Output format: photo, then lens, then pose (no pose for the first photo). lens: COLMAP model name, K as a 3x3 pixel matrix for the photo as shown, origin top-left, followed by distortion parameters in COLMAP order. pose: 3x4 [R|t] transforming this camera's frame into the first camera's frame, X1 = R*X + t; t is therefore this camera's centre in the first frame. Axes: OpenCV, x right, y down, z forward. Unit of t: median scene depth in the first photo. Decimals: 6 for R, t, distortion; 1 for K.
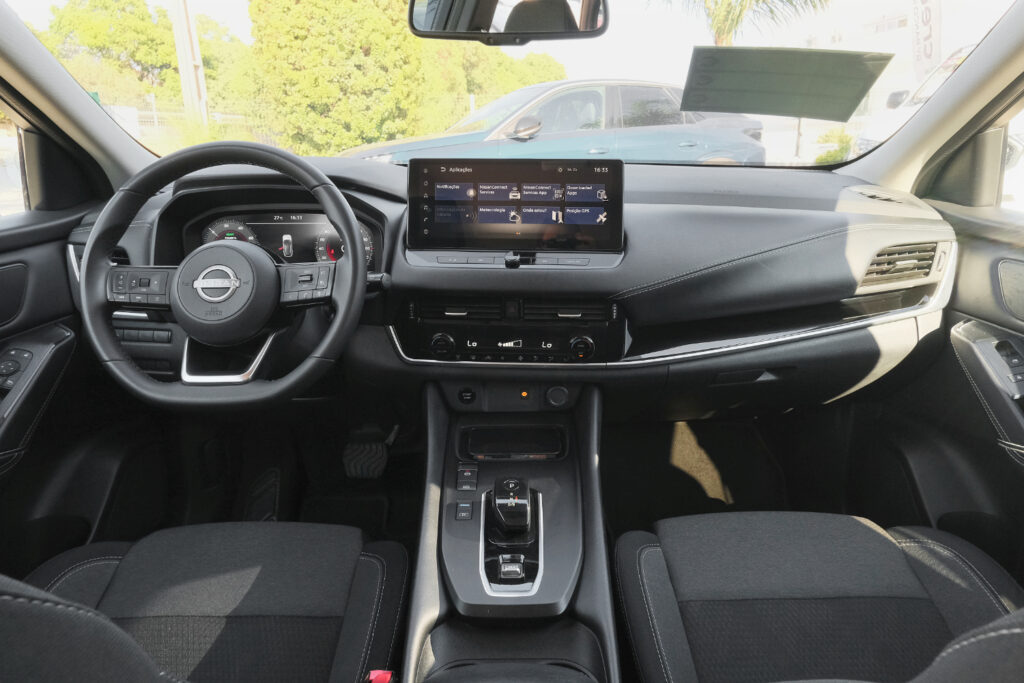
lens RADIAL K [[654.9, 0, 518.6], [0, 654.9, 333.4], [0, 0, 1]] dist [-0.005698, -0.005699]
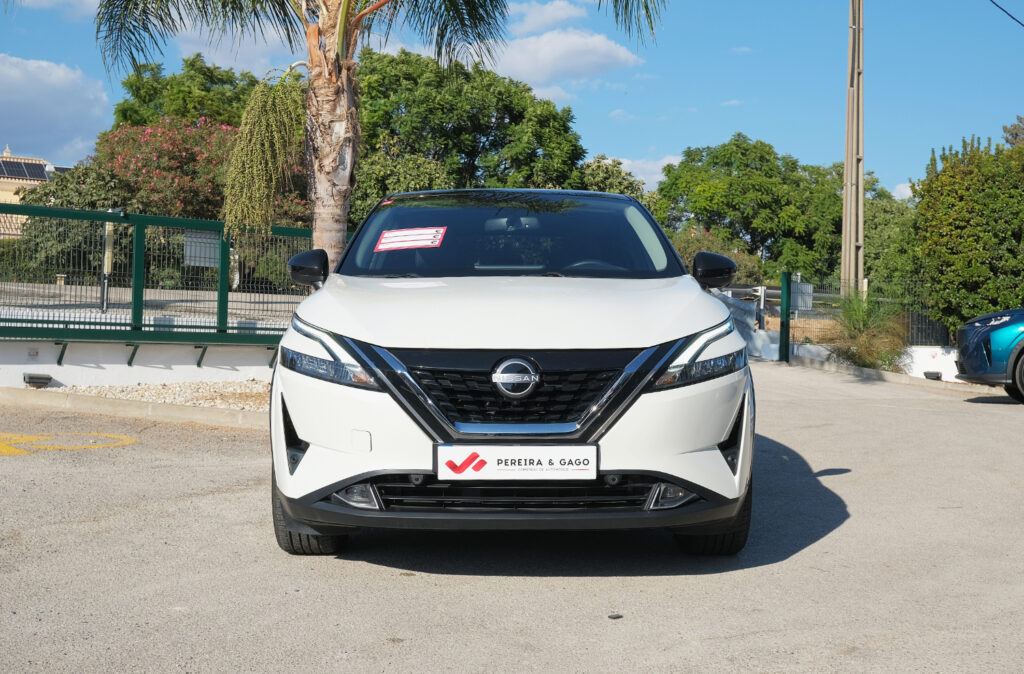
lens RADIAL K [[1257.9, 0, 516.1], [0, 1257.9, 340.1], [0, 0, 1]] dist [0.003939, 0.000000]
pose [[0.792698, 0.033788, -0.608678, 0.391316], [-0.209870, 0.952554, -0.220444, 0.379642], [0.572350, 0.302489, 0.762178, -1.049913]]
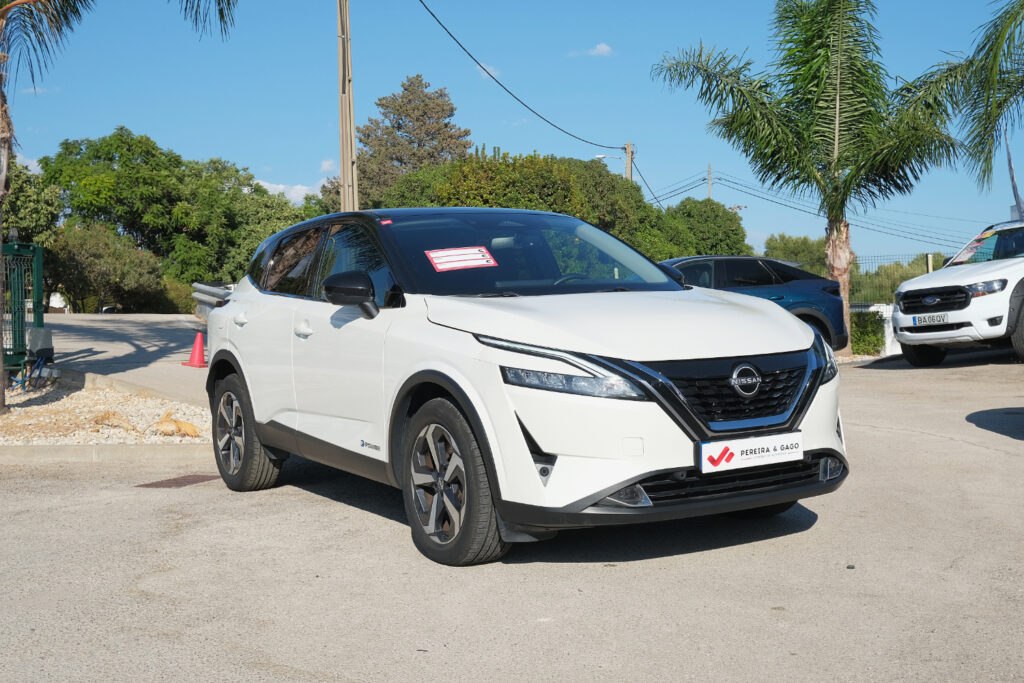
lens RADIAL K [[1255.6, 0, 512.5], [0, 1255.6, 344.3], [0, 0, 1]] dist [-0.006826, 0.000000]
pose [[0.991342, -0.012100, -0.130744, 0.035104], [-0.024389, 0.961448, -0.273903, 0.434216], [0.129017, 0.274720, 0.952829, -1.254770]]
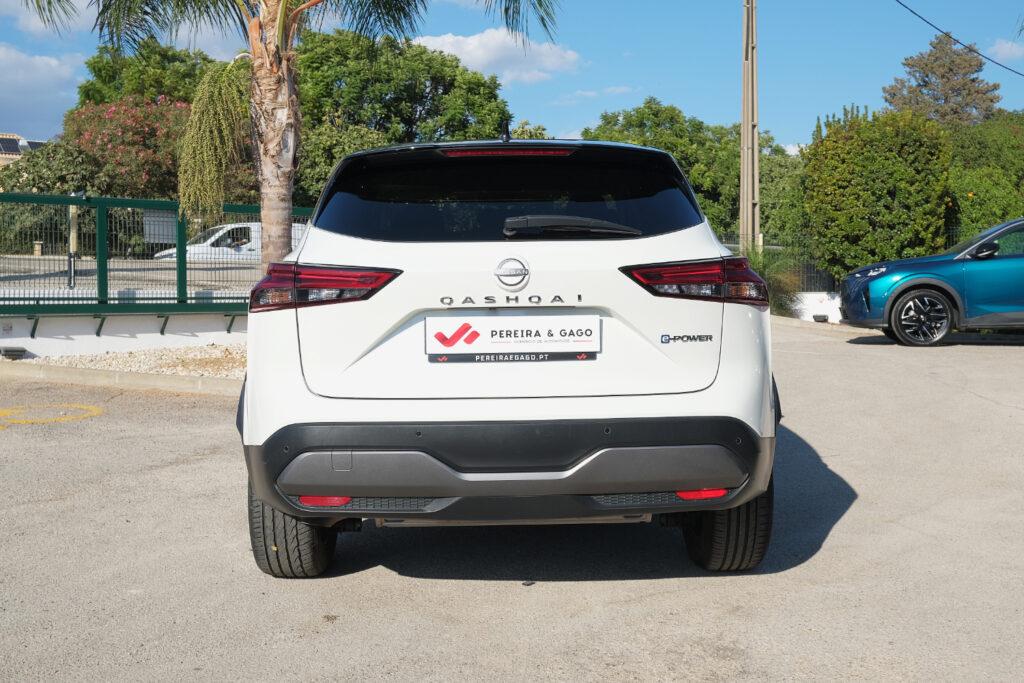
lens RADIAL K [[1123.5, 0, 510.4], [0, 1123.5, 342.0], [0, 0, 1]] dist [0.000703, 0.000000]
pose [[0.821330, 0.040250, -0.569032, 0.395361], [-0.172887, 0.968157, -0.181059, 0.354702], [0.543625, 0.247087, 0.802135, -1.045433]]
